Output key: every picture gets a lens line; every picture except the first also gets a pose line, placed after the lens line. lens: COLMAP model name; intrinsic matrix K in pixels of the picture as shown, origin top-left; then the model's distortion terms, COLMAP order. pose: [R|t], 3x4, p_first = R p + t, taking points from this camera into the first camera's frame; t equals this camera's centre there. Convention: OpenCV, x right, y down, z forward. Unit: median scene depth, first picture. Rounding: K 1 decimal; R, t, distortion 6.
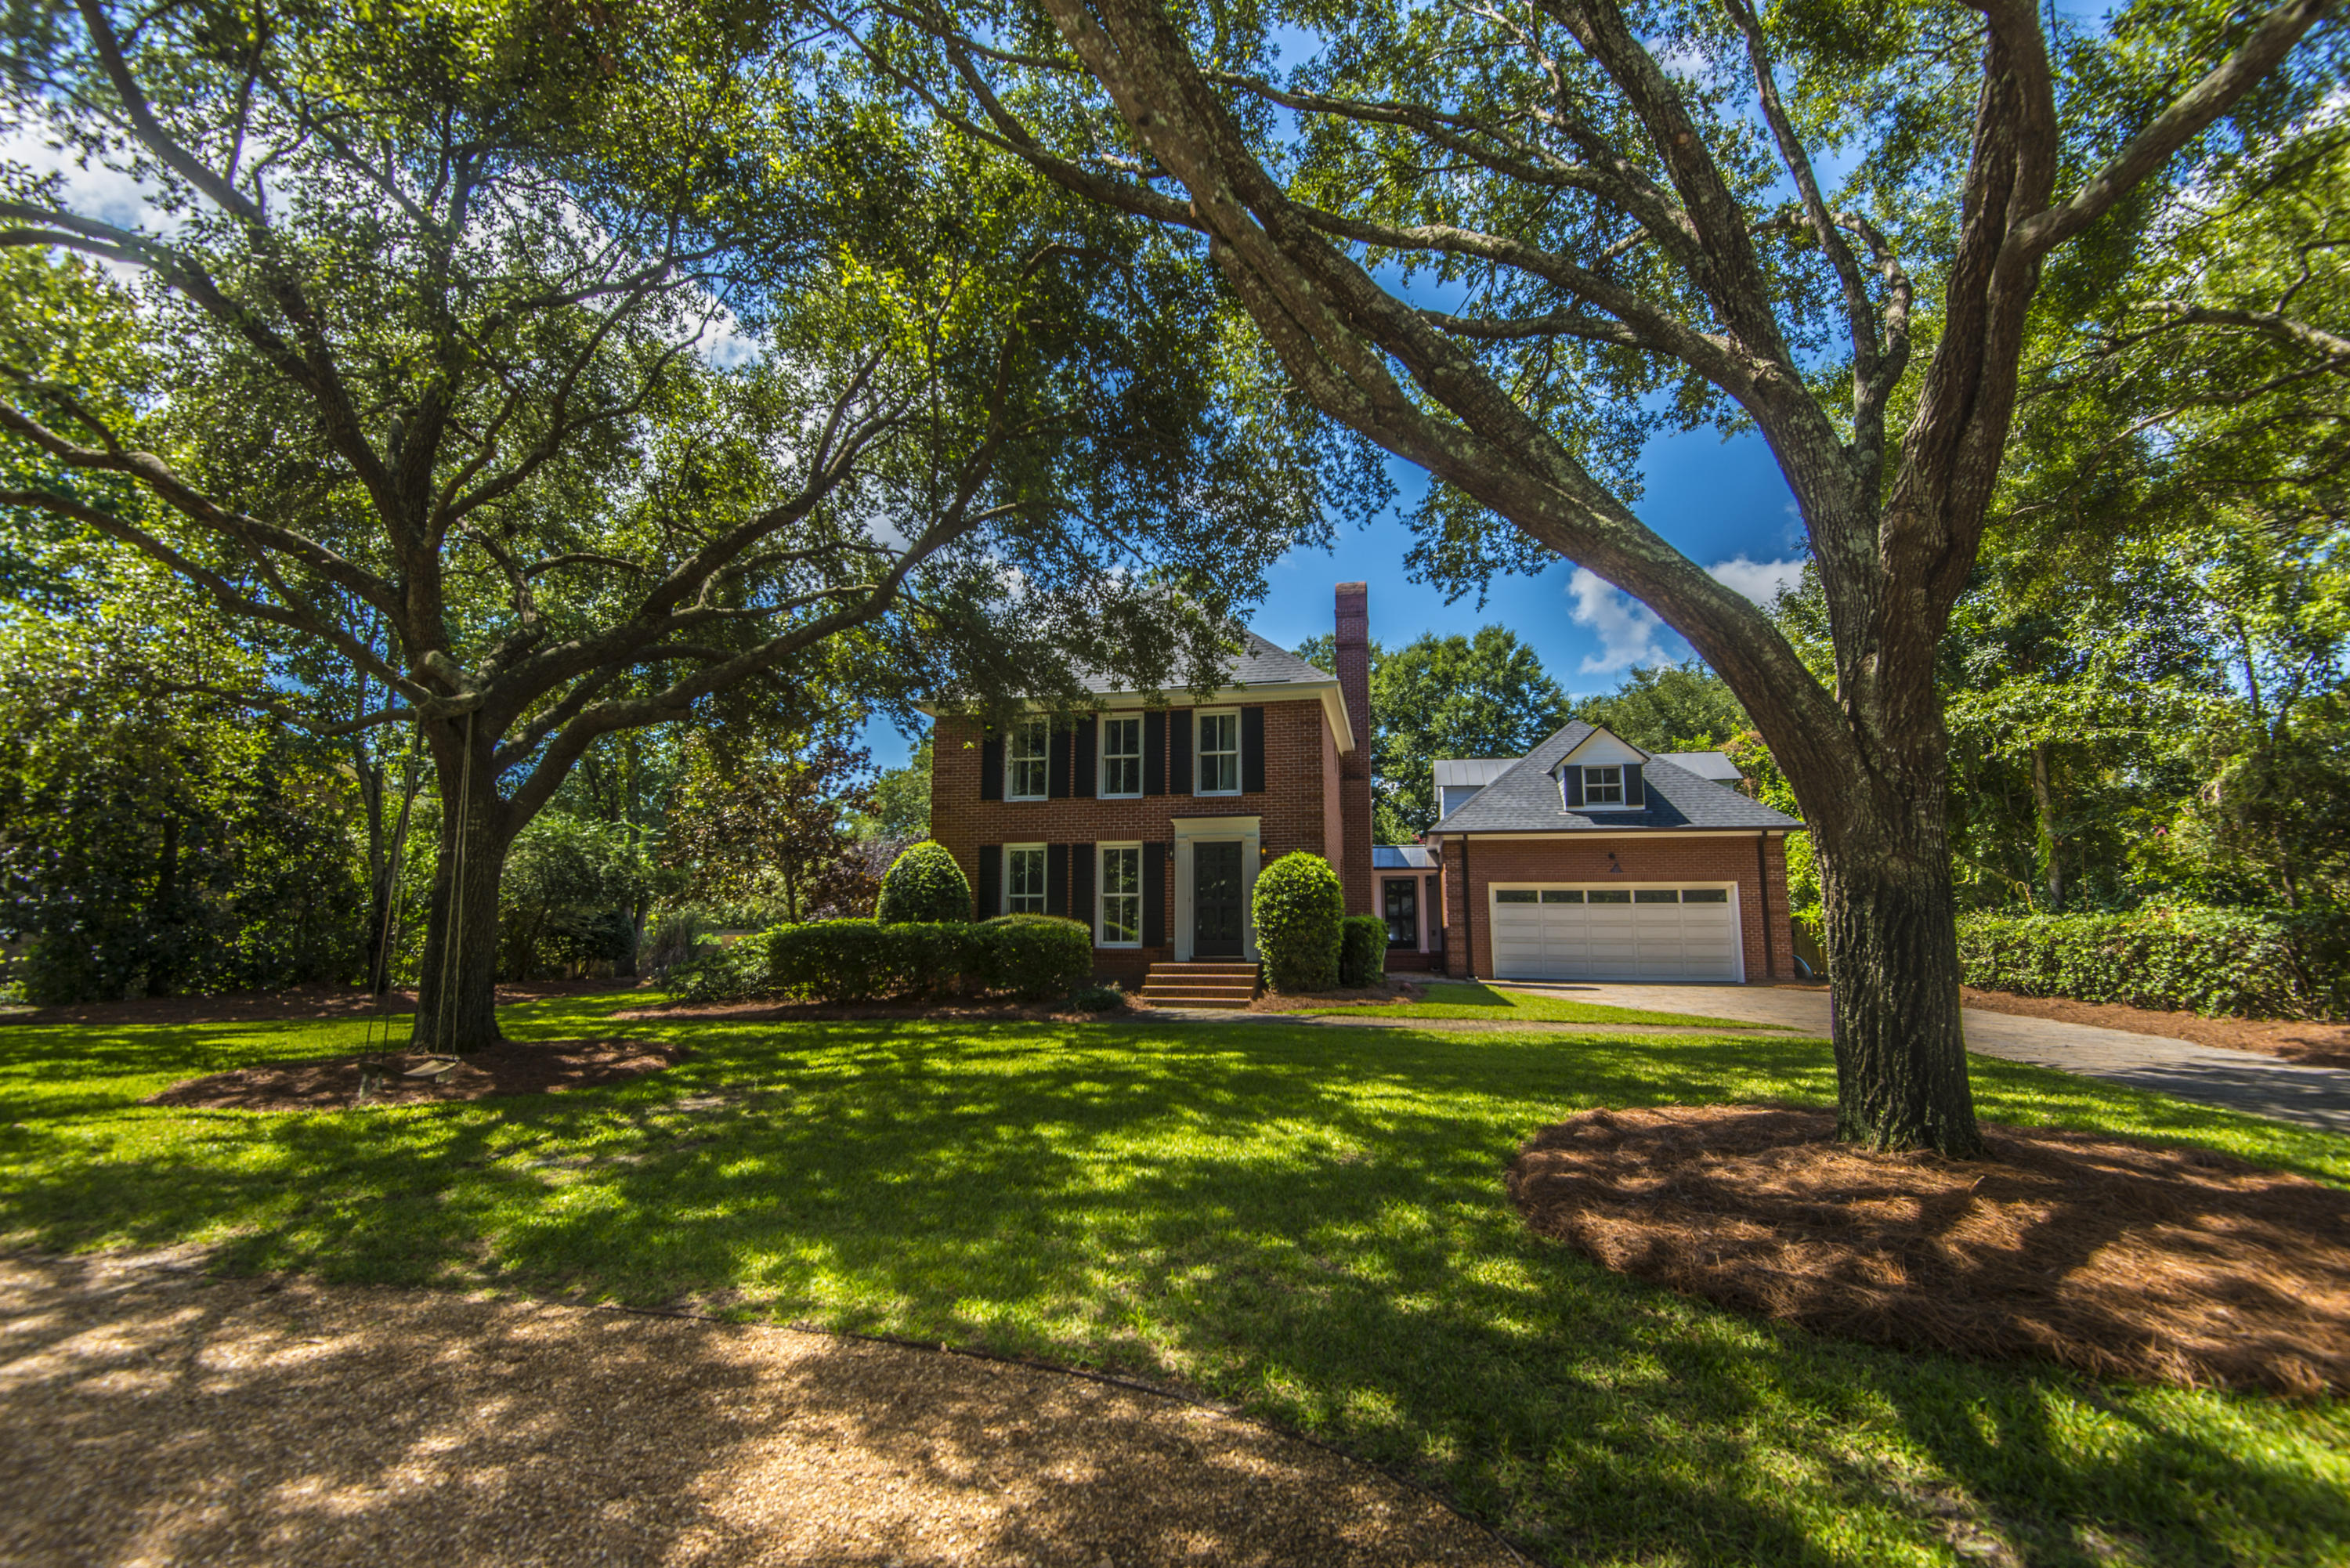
lens RADIAL K [[1074.0, 0, 1174.1], [0, 1074.0, 771.9], [0, 0, 1]] dist [0.026457, -0.010777]
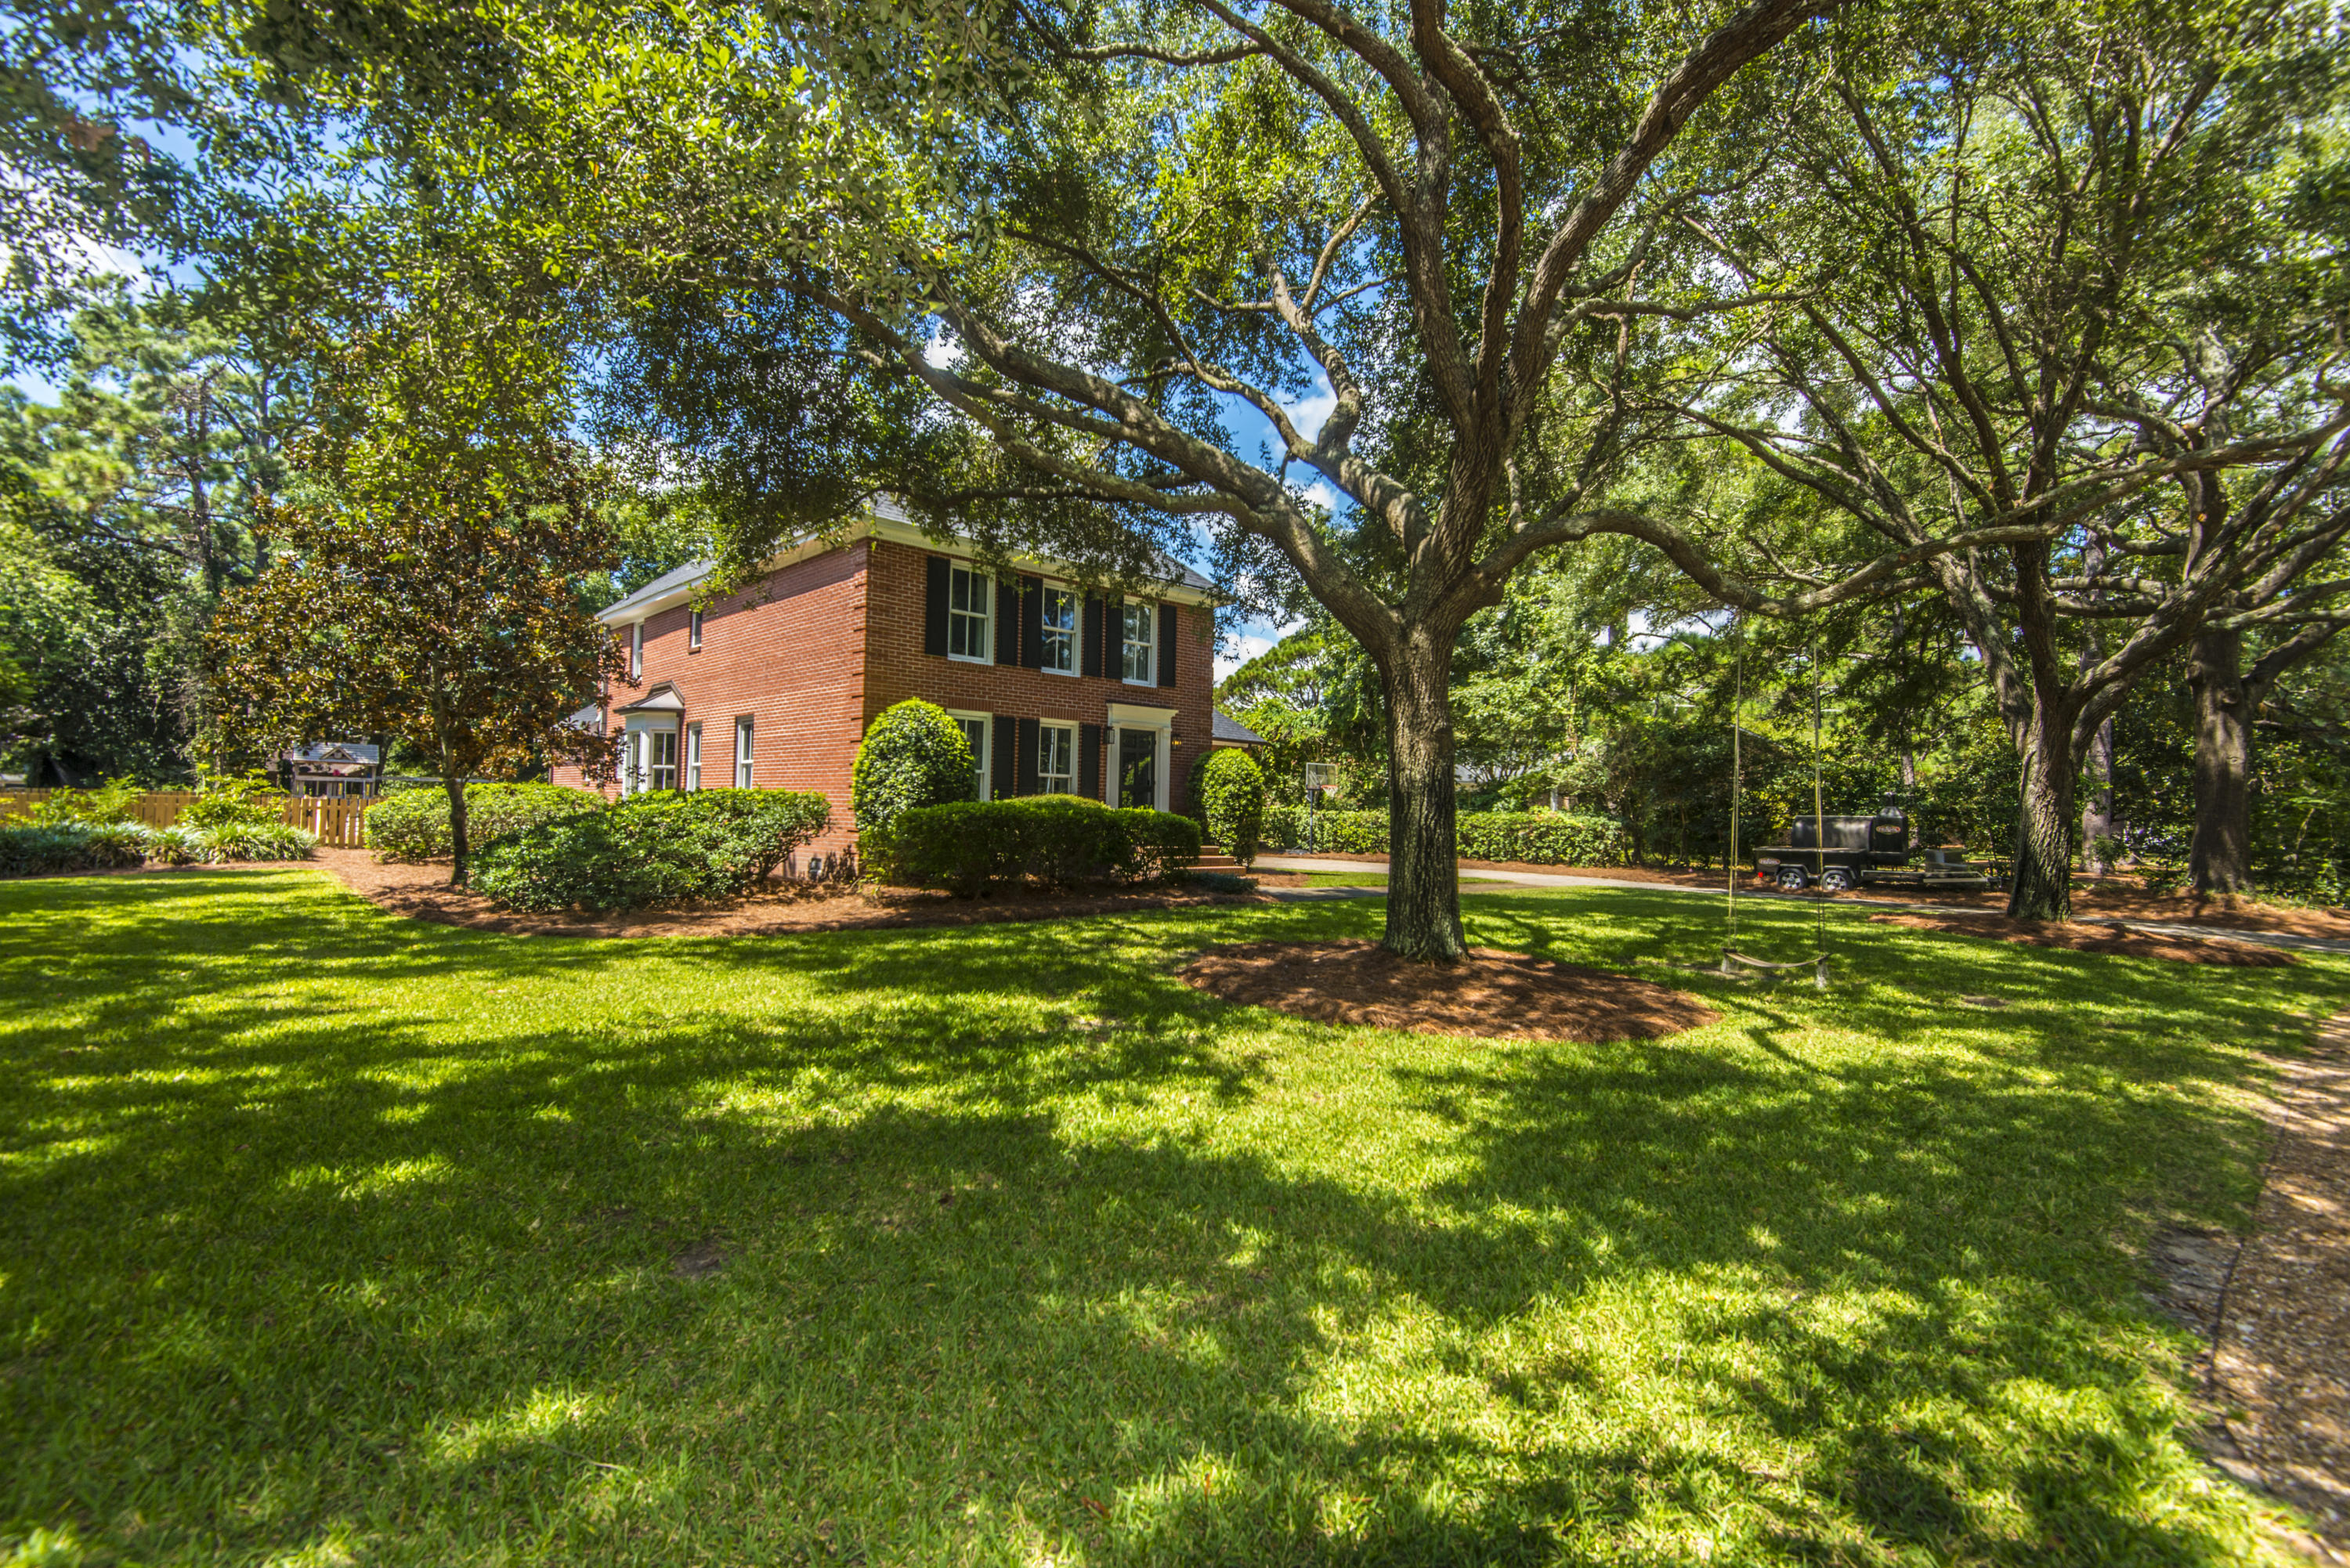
lens RADIAL K [[1074.0, 0, 1186.1], [0, 1074.0, 781.5], [0, 0, 1]] dist [0.026457, -0.010777]
pose [[0.560223, 0.040564, 0.827348, -1.253543], [-0.146308, 0.987942, 0.050632, 0.087761], [-0.815319, -0.149413, 0.559403, 0.587818]]
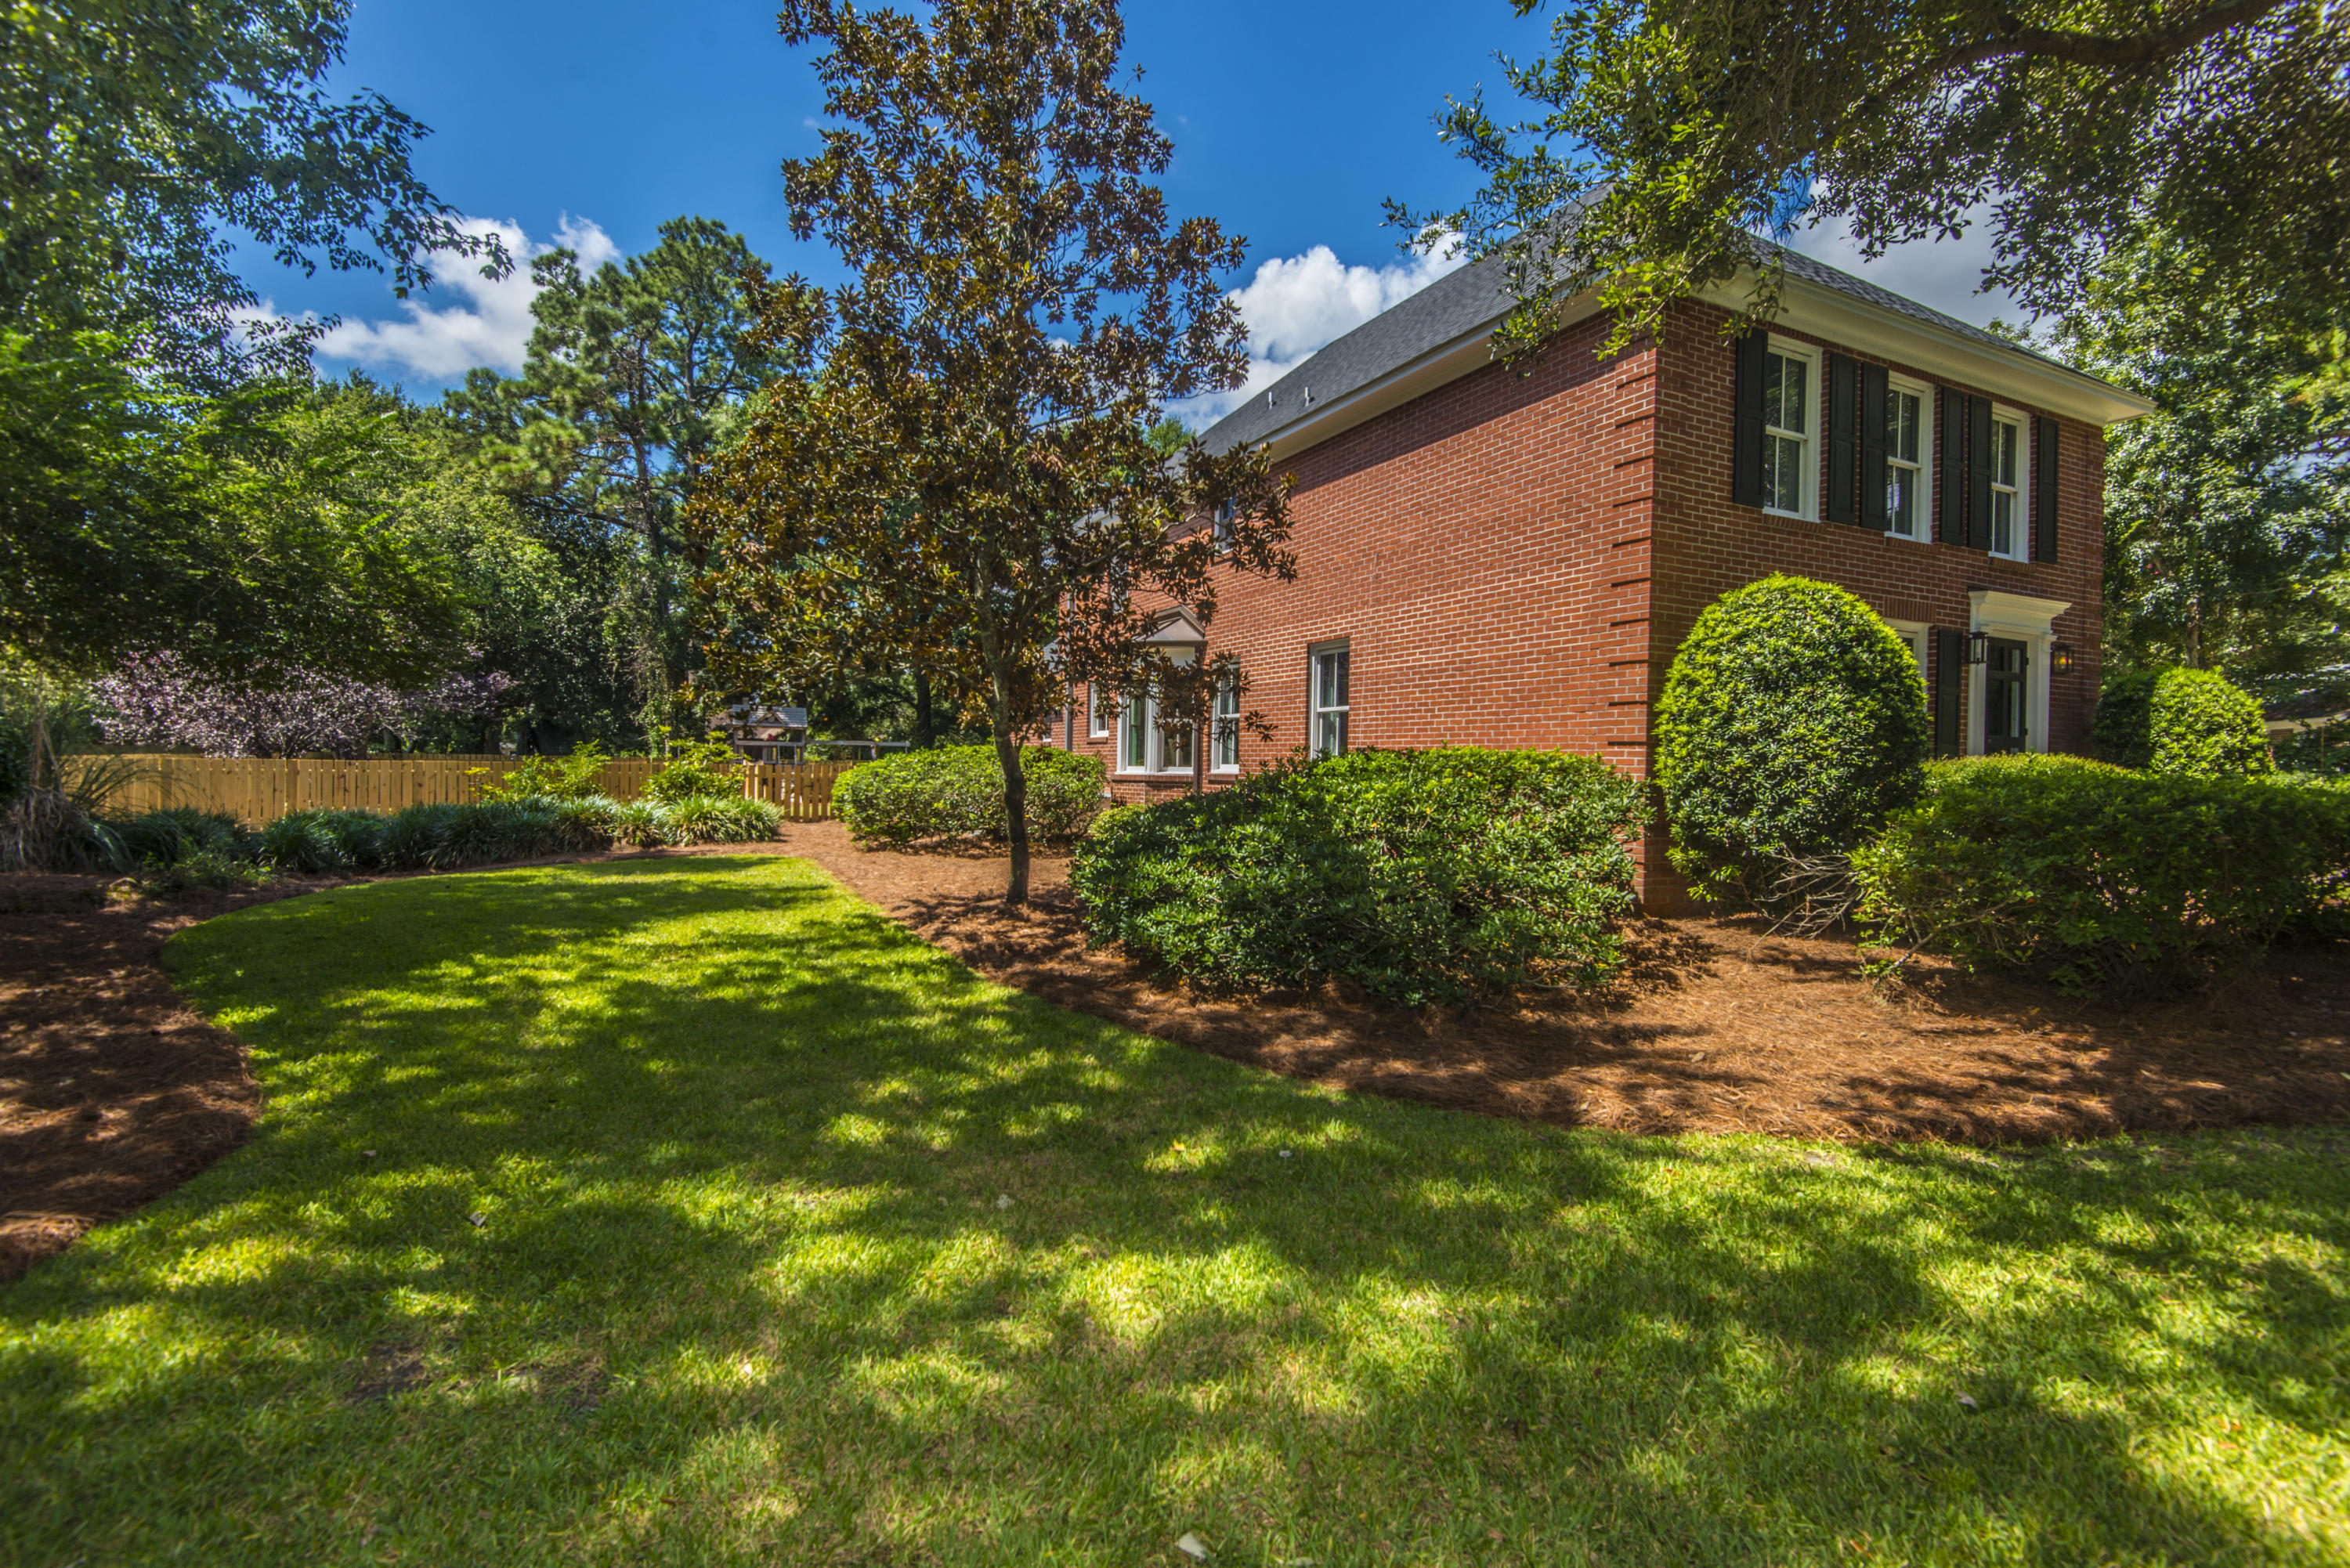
lens RADIAL K [[1074.0, 0, 1185.8], [0, 1074.0, 795.1], [0, 0, 1]] dist [0.026457, -0.010777]
pose [[0.761811, -0.000820, 0.647799, -1.100760], [-0.115756, 0.983732, 0.137374, 0.190294], [-0.637374, -0.179639, 0.749323, 1.301588]]
